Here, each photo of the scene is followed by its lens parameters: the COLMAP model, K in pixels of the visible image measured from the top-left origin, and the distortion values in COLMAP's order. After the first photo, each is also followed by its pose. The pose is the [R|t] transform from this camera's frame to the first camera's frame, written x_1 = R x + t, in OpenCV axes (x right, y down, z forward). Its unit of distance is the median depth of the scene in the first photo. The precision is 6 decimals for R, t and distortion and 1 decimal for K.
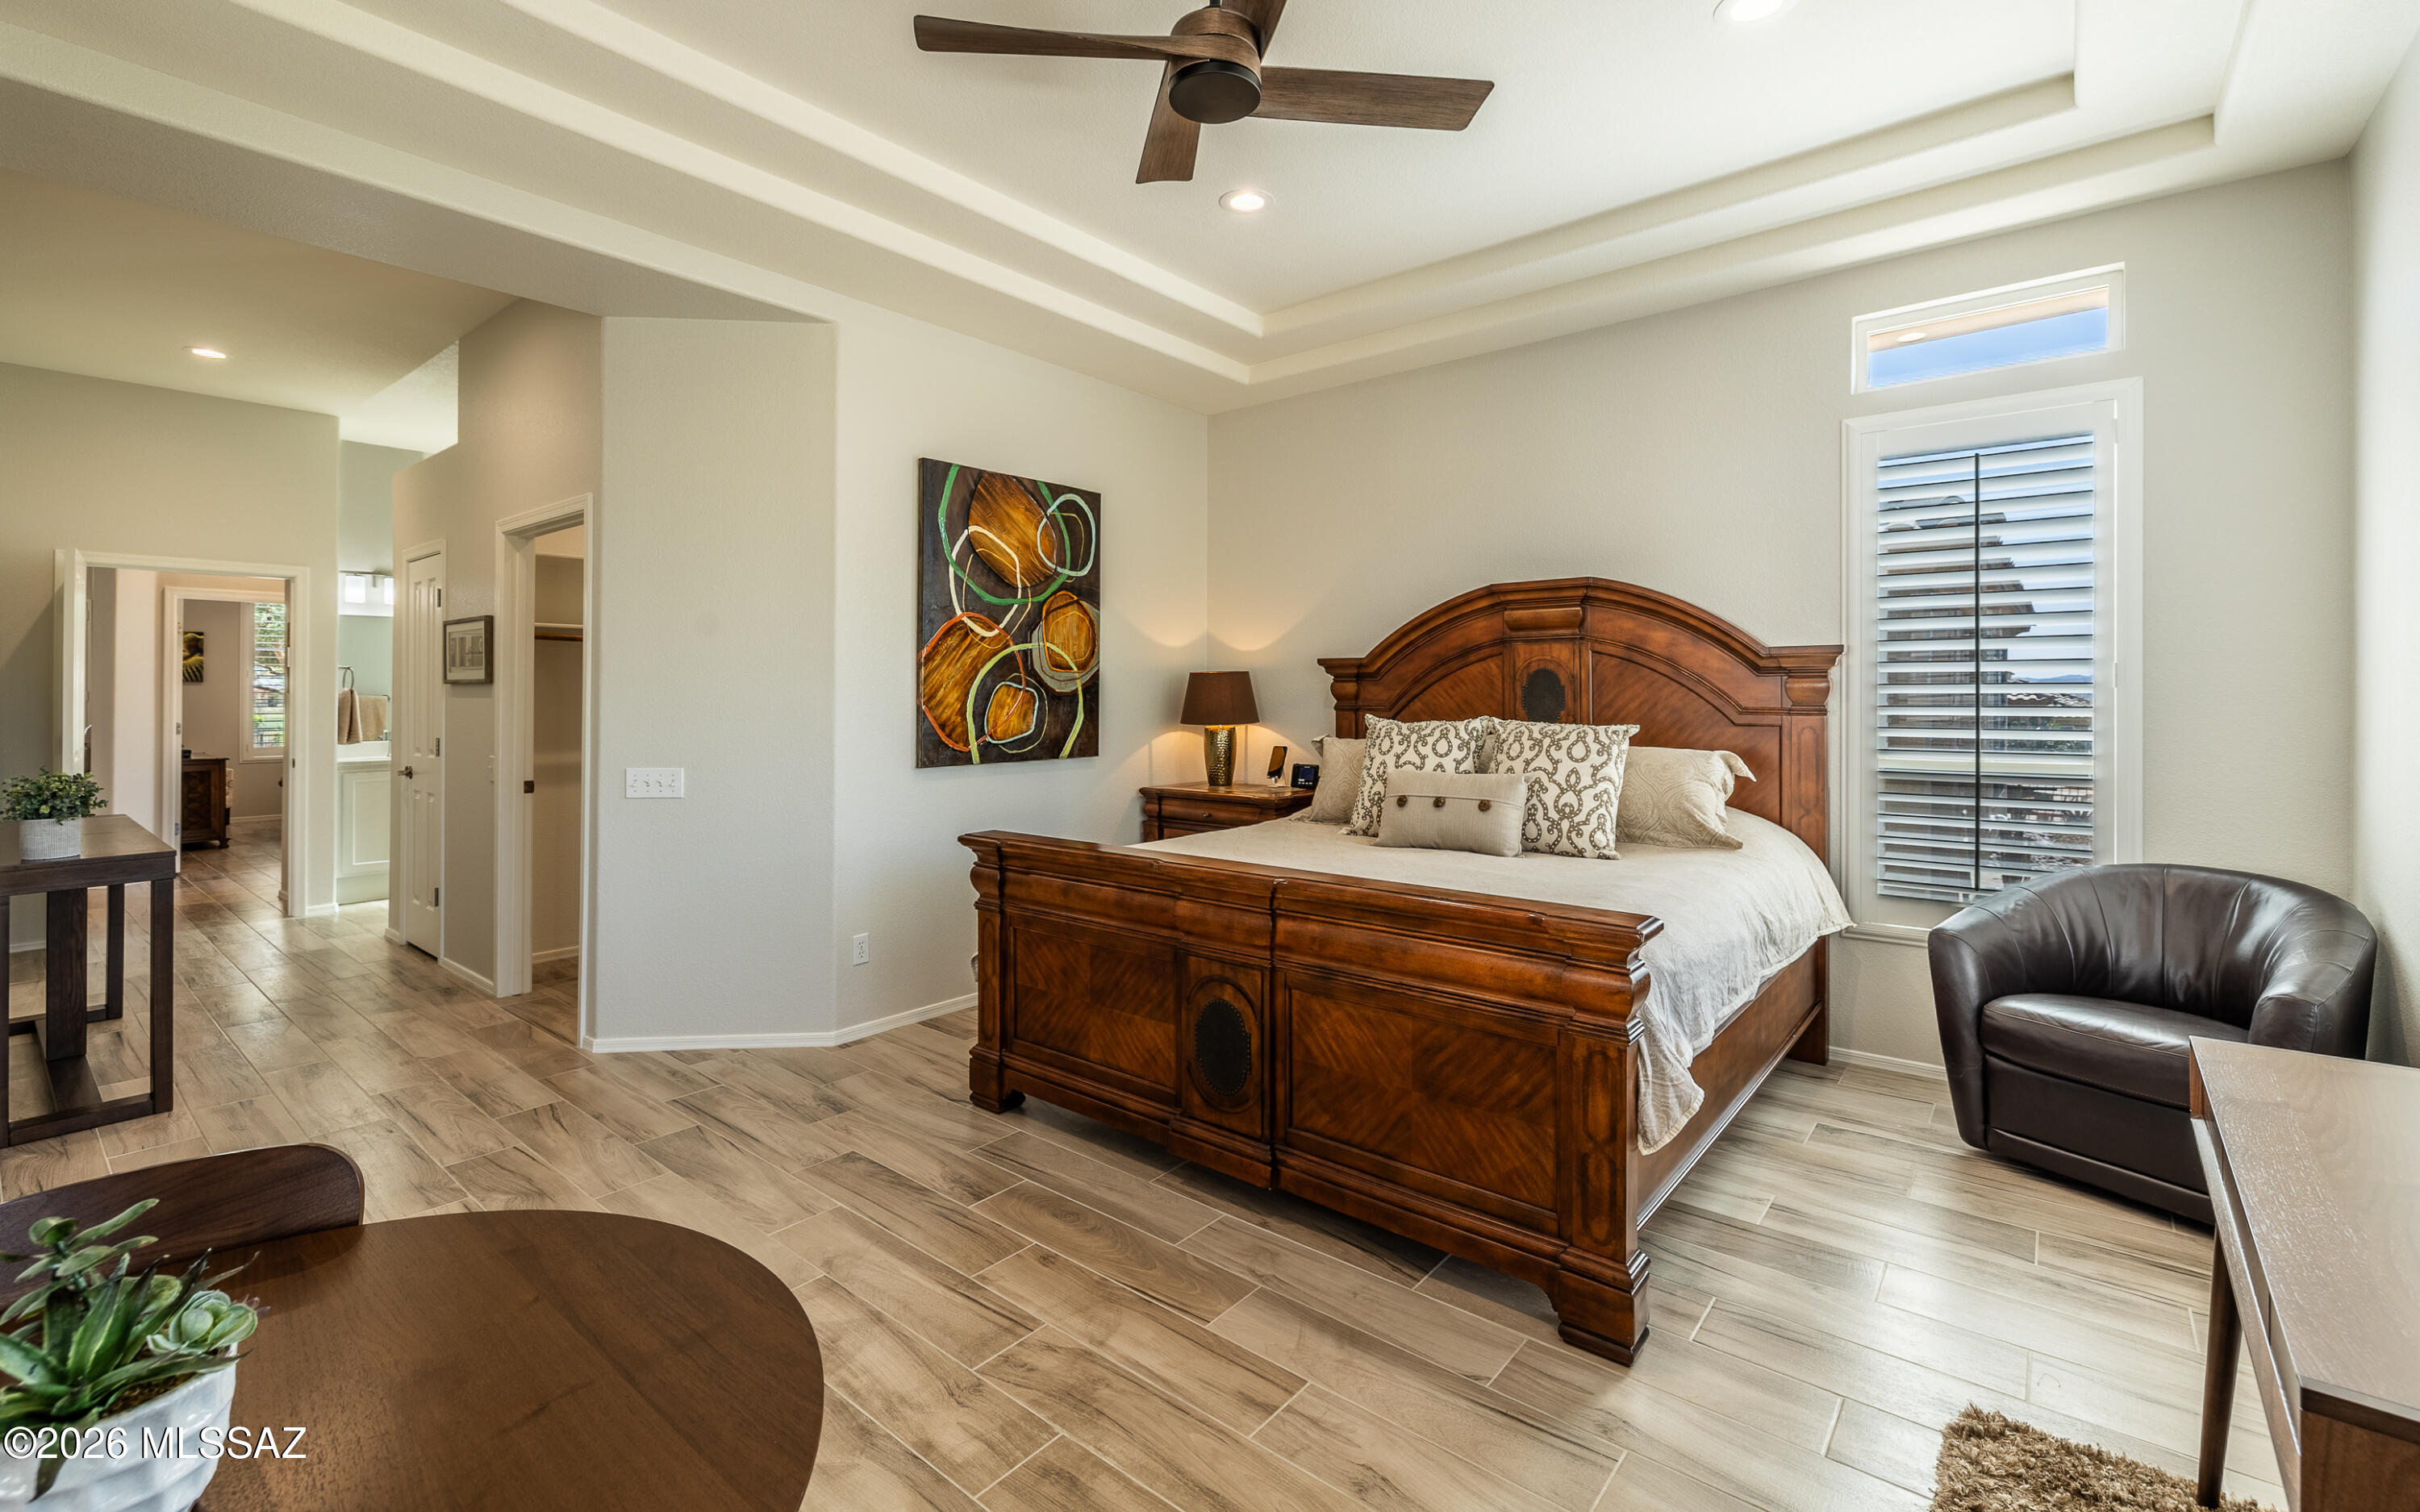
lens RADIAL K [[1044.1, 0, 1202.5], [0, 1044.1, 697.1], [0, 0, 1]] dist [-0.001070, 0.000190]
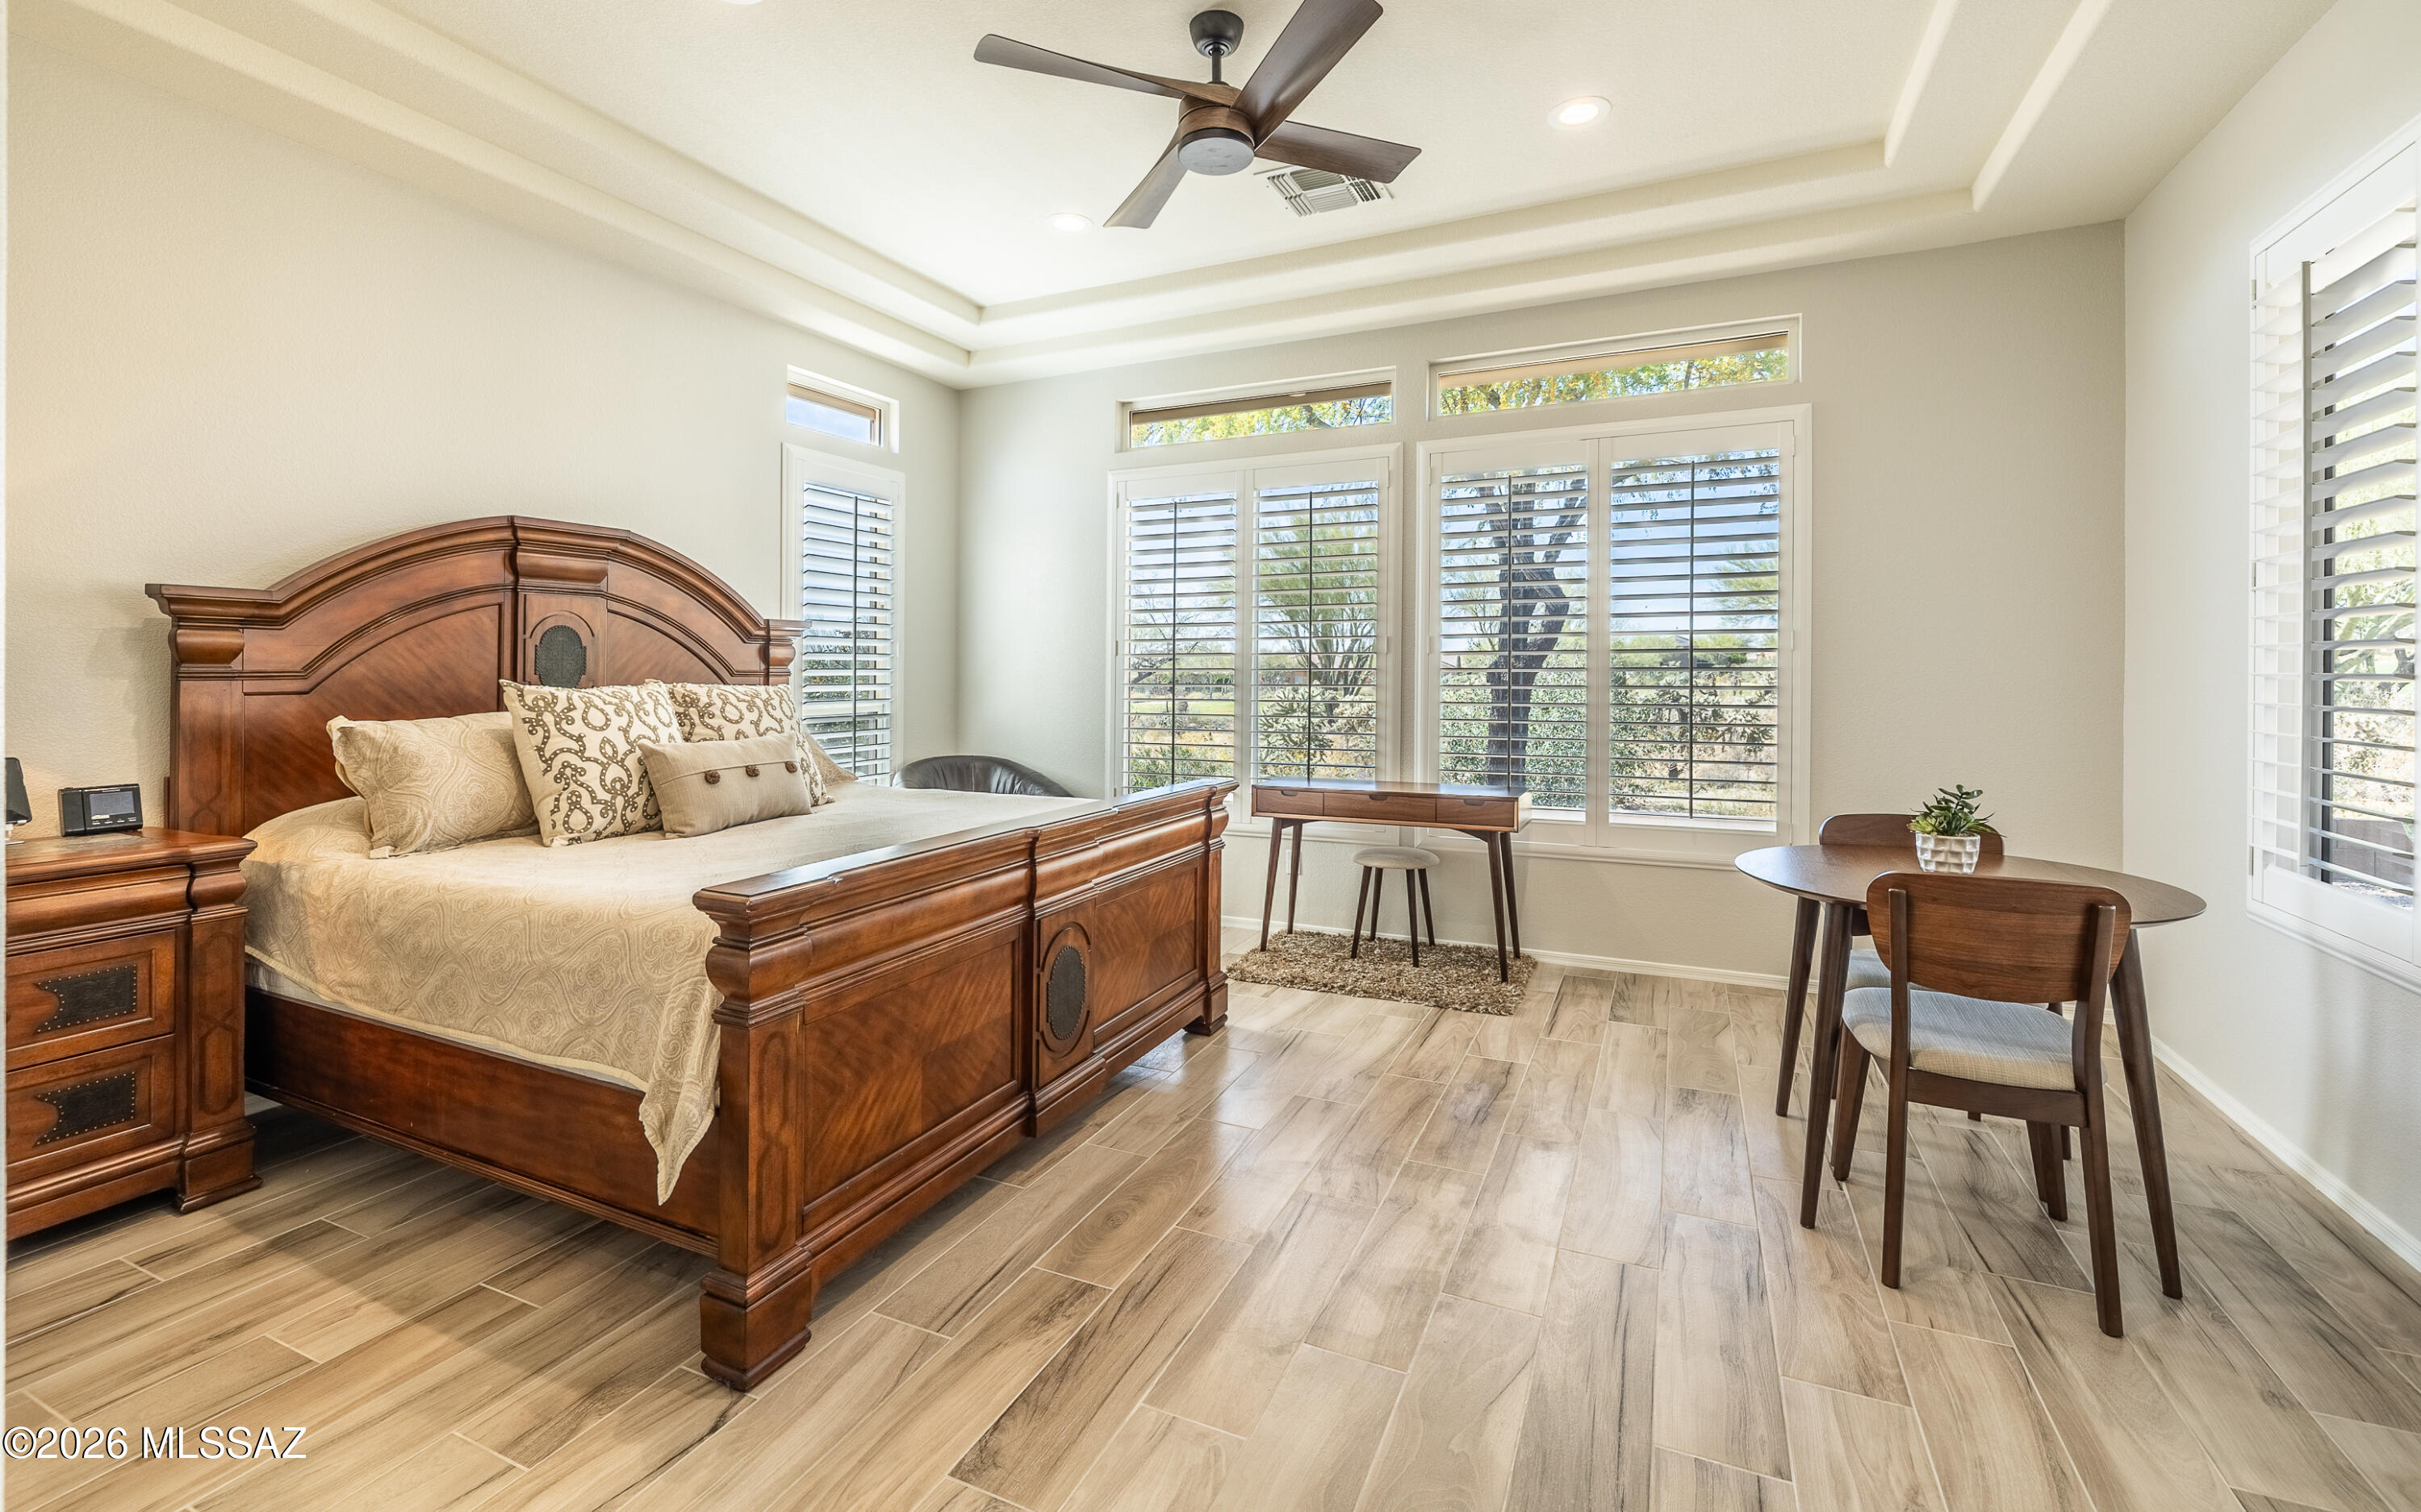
lens RADIAL K [[1007.1, 0, 1211.5], [0, 1007.1, 689.1], [0, 0, 1]] dist [-0.000023, -0.000241]
pose [[-0.255649, -0.015737, 0.966641, -0.881127], [0.003284, 0.999848, 0.017146, 0.018062], [-0.966764, 0.007557, -0.255559, 1.012302]]
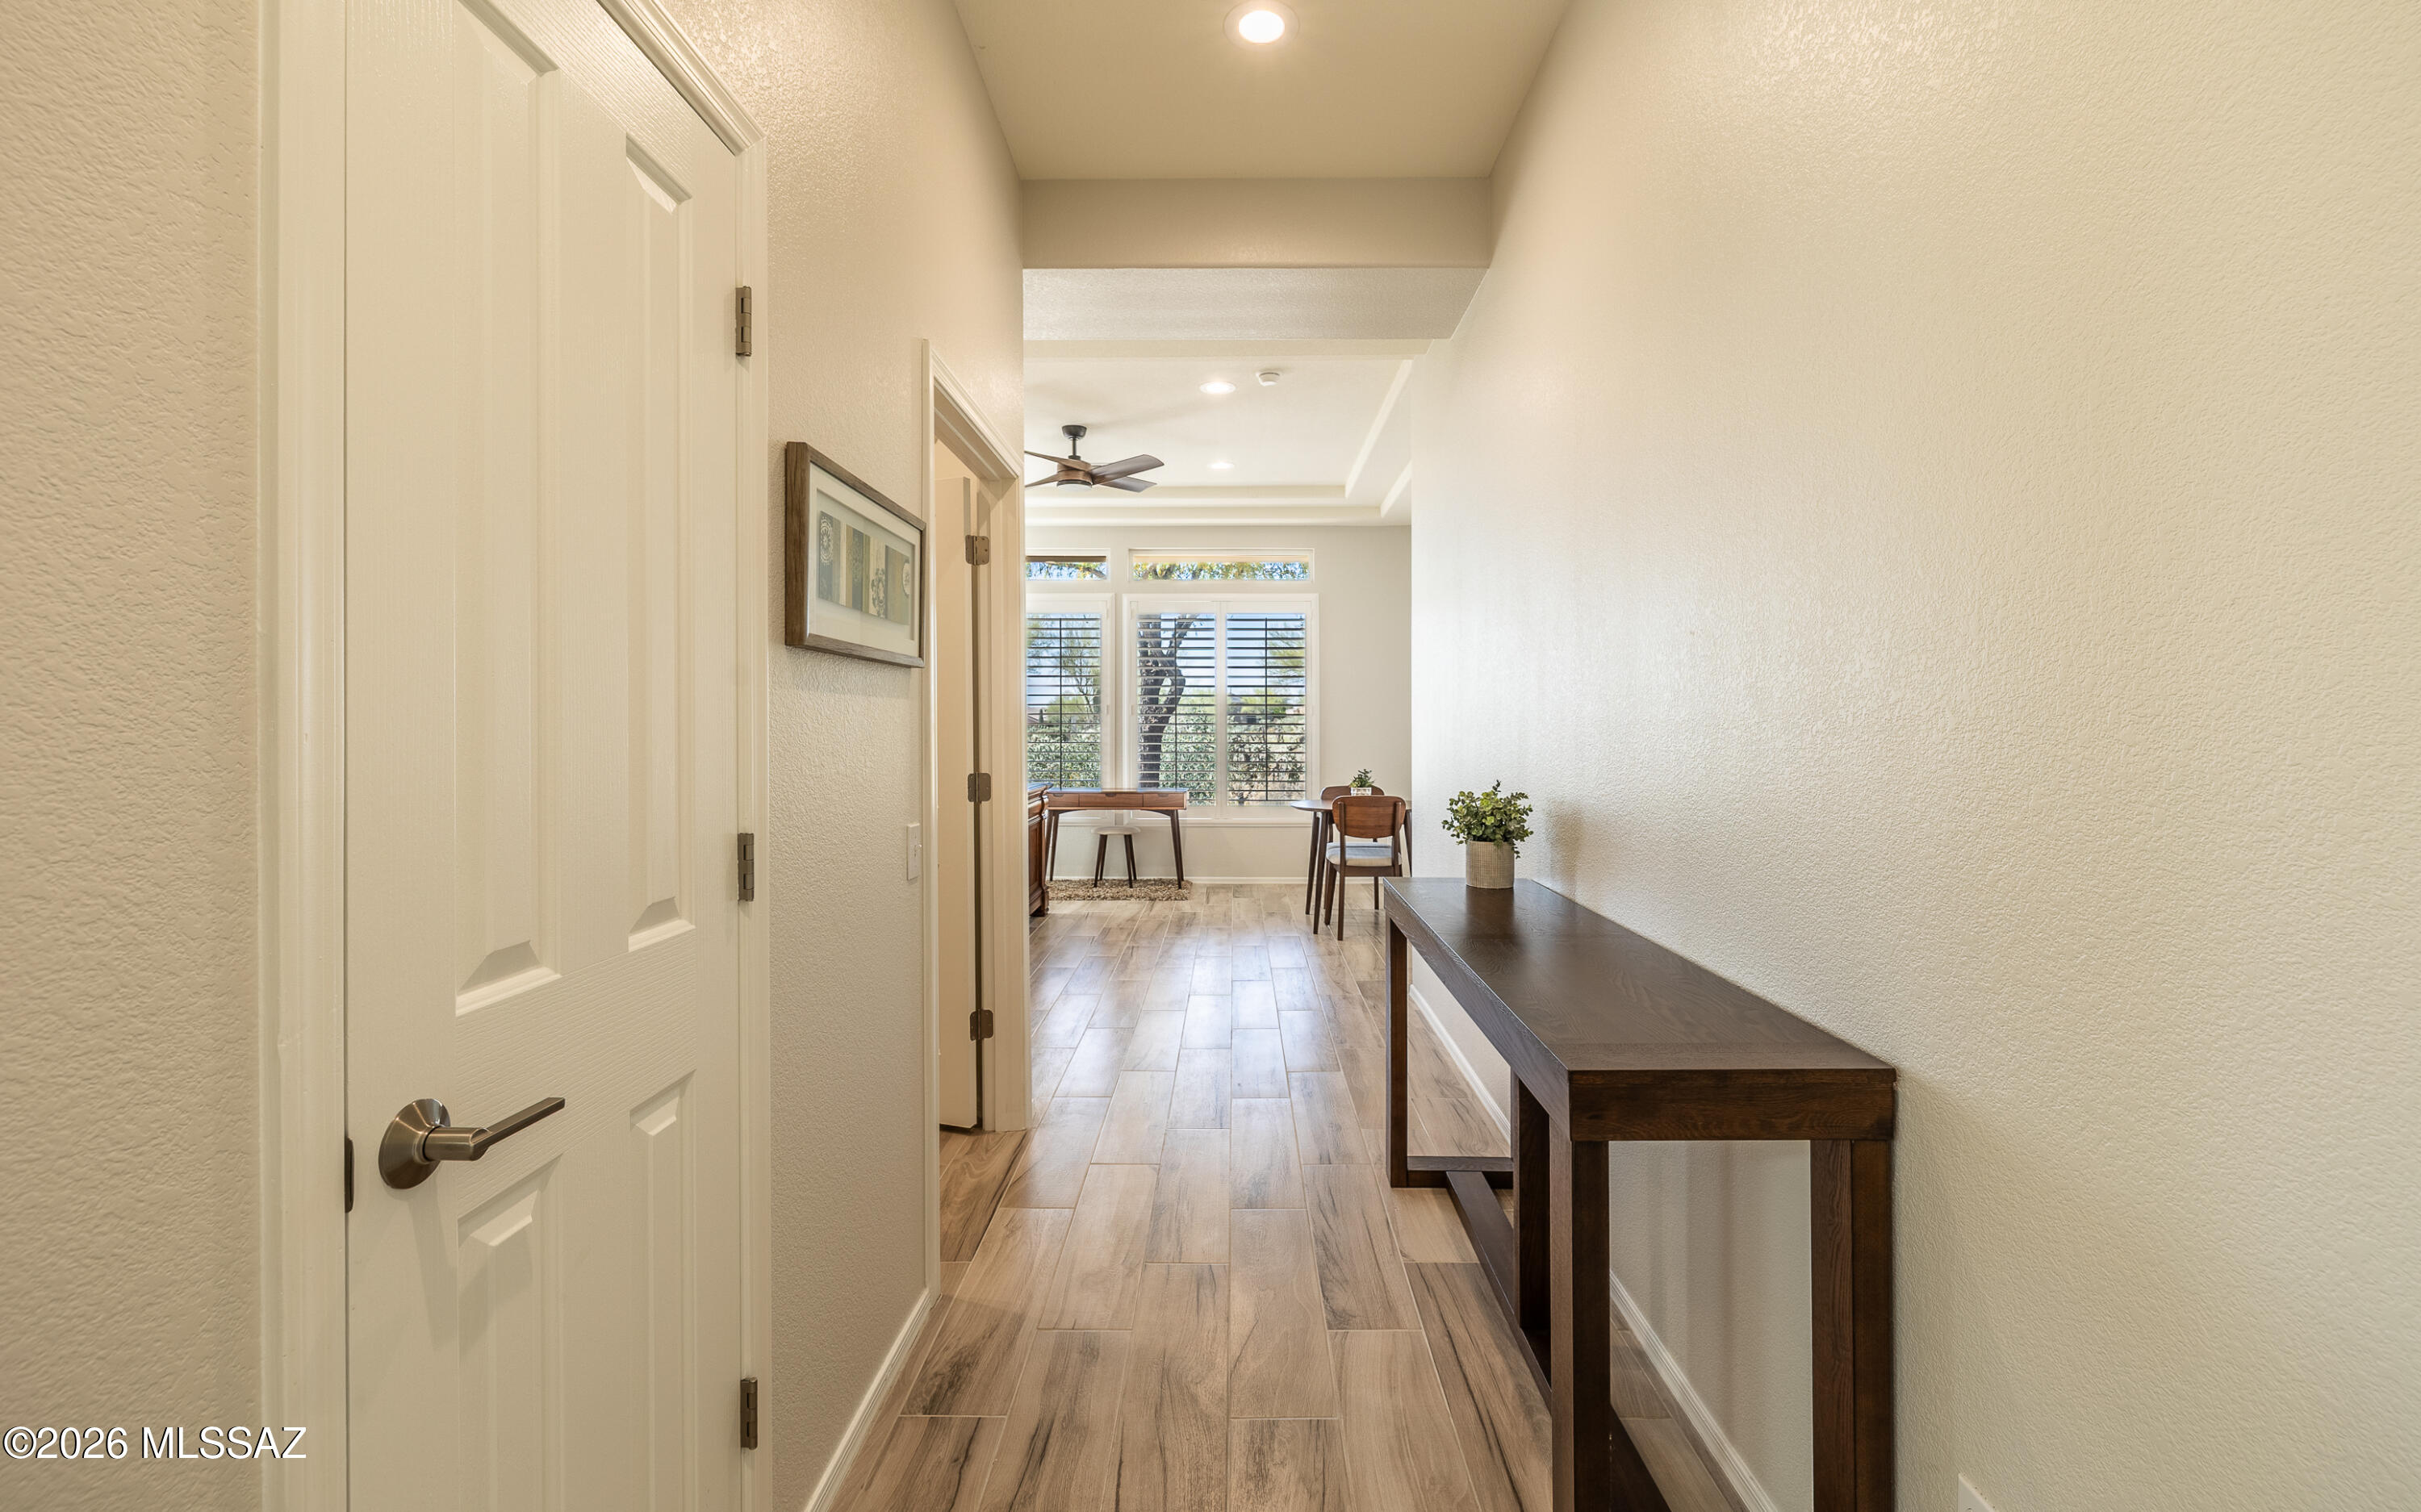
lens RADIAL K [[1041.7, 0, 1206.3], [0, 1041.7, 712.3], [0, 0, 1]] dist [-0.000425, -0.000294]
pose [[-0.621681, 0.009140, 0.783218, -1.684578], [0.003229, 0.999953, -0.009106, 0.011231], [-0.783264, -0.003132, -0.621681, 1.775227]]
